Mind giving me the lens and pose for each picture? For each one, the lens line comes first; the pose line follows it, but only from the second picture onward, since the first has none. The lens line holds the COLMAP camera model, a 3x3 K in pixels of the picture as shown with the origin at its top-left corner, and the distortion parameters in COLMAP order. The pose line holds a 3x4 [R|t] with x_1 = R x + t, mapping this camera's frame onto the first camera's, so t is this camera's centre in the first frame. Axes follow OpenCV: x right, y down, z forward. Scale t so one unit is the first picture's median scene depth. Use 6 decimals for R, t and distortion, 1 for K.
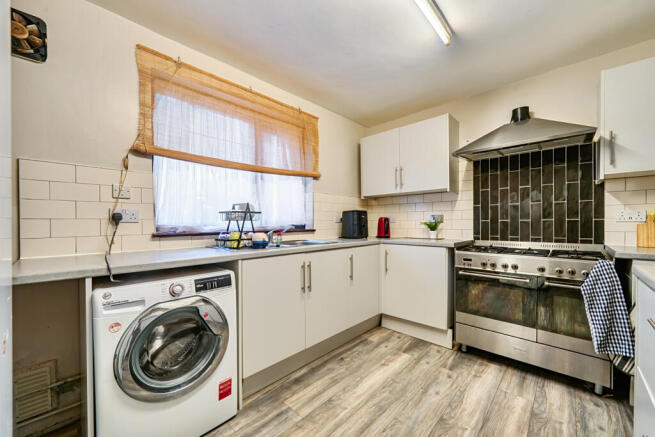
lens RADIAL K [[257.4, 0, 326.8], [0, 257.4, 222.1], [0, 0, 1]] dist [0.001112, -0.000444]
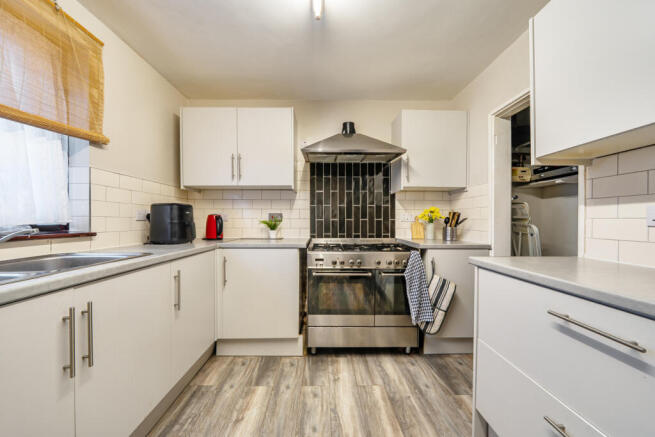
lens RADIAL K [[229.6, 0, 326.3], [0, 229.6, 222.1], [0, 0, 1]] dist [-0.005412, -0.000008]
pose [[0.711898, 0.003159, 0.702276, -0.050243], [-0.006357, 0.999978, 0.001945, 0.001577], [-0.702254, -0.005849, 0.711903, 0.396899]]
